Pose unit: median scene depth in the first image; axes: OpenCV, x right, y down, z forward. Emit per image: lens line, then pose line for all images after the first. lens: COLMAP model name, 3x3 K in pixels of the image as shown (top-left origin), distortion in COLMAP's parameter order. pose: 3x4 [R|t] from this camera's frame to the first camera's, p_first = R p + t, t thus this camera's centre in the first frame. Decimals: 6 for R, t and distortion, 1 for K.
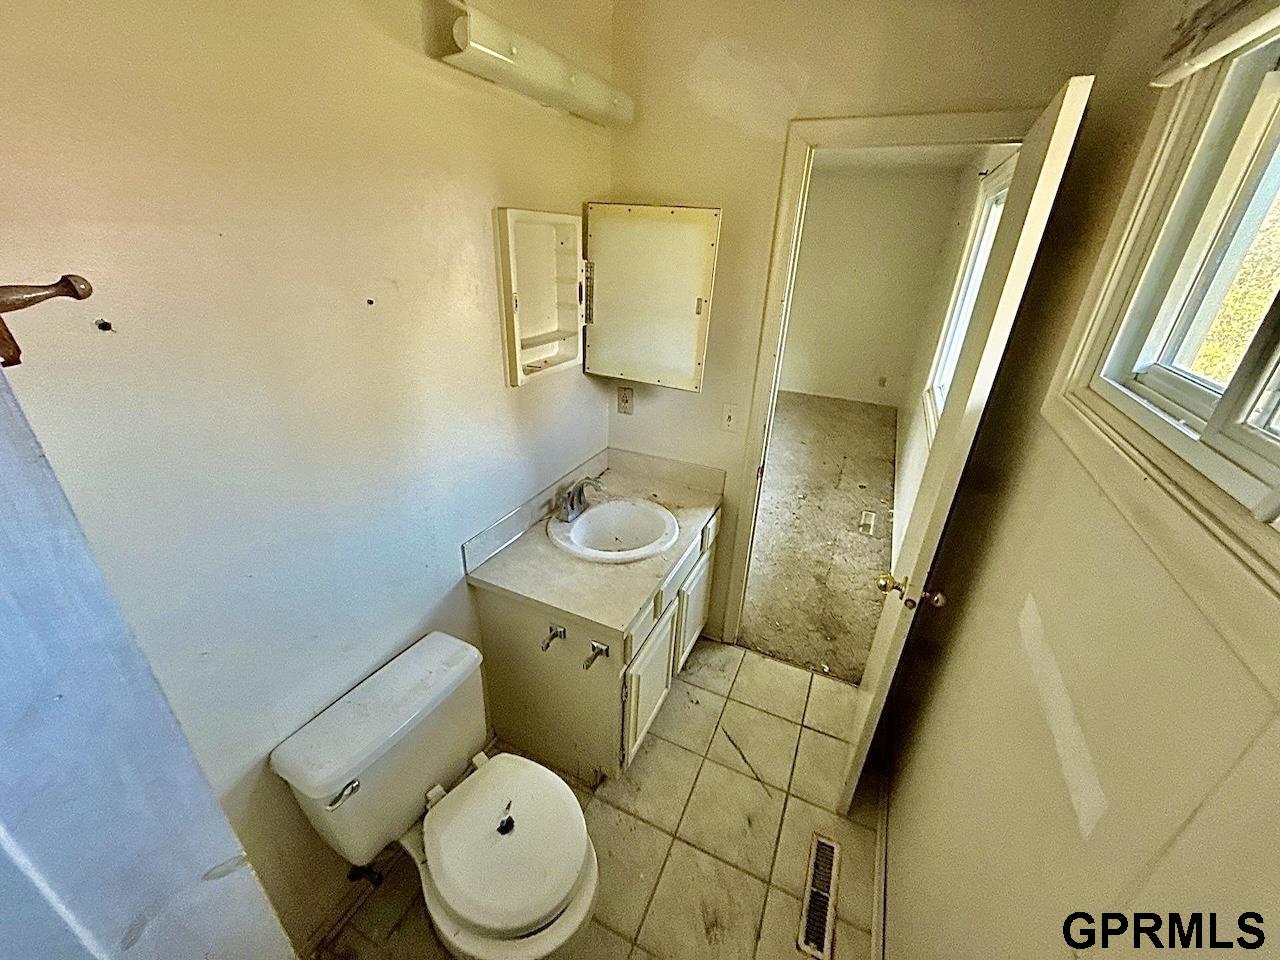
lens RADIAL K [[508.8, 0, 638.2], [0, 508.8, 478.6], [0, 0, 1]] dist [-0.002612, -0.000214]
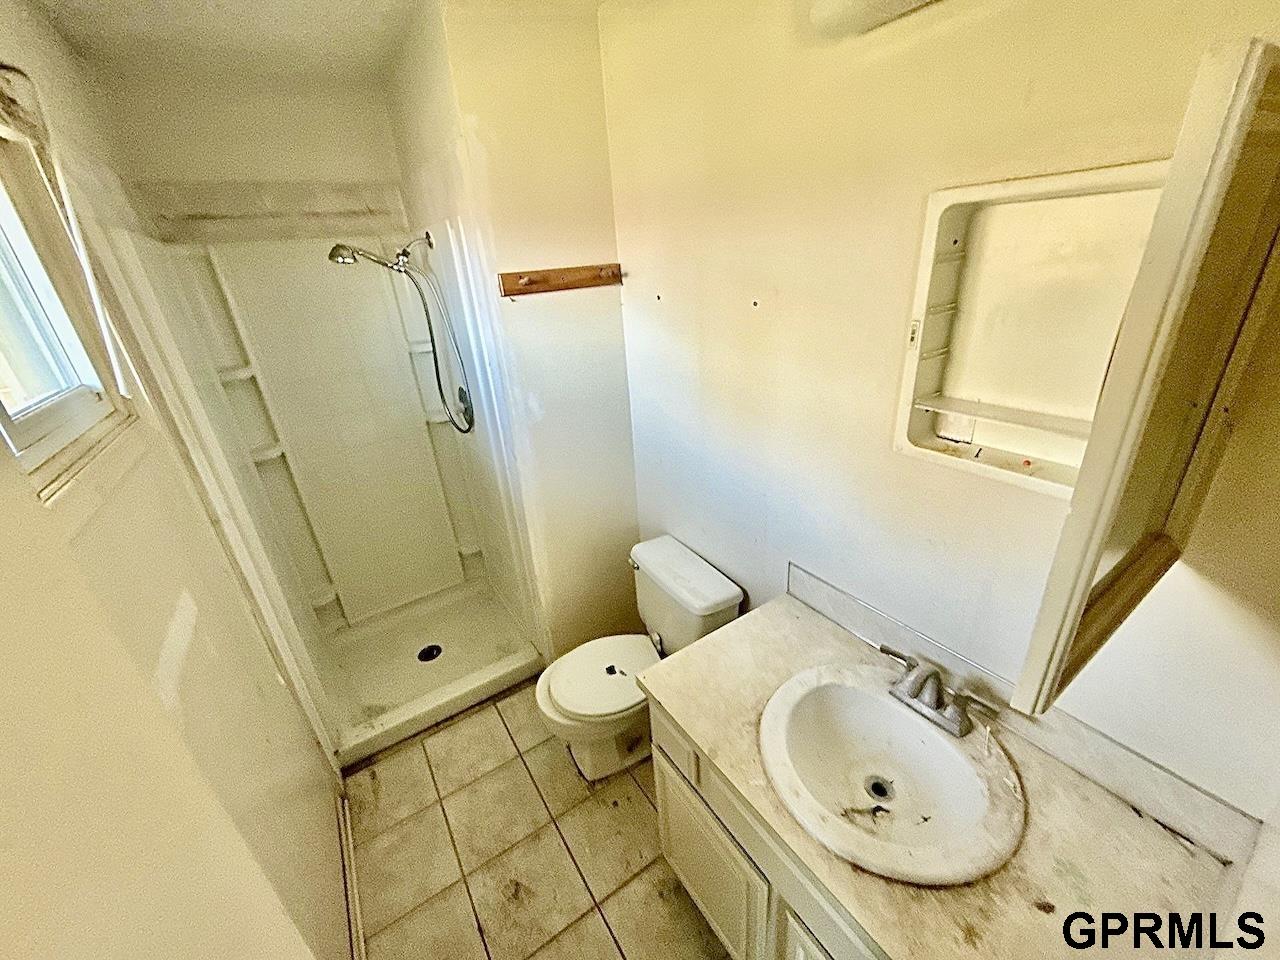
lens RADIAL K [[508.8, 0, 640.3], [0, 508.8, 480.2], [0, 0, 1]] dist [-0.002612, -0.000214]
pose [[-0.523306, 0.342111, -0.780455, 0.462080], [-0.314663, 0.773565, 0.550077, -0.395105], [0.791920, 0.533439, -0.297162, 0.889918]]
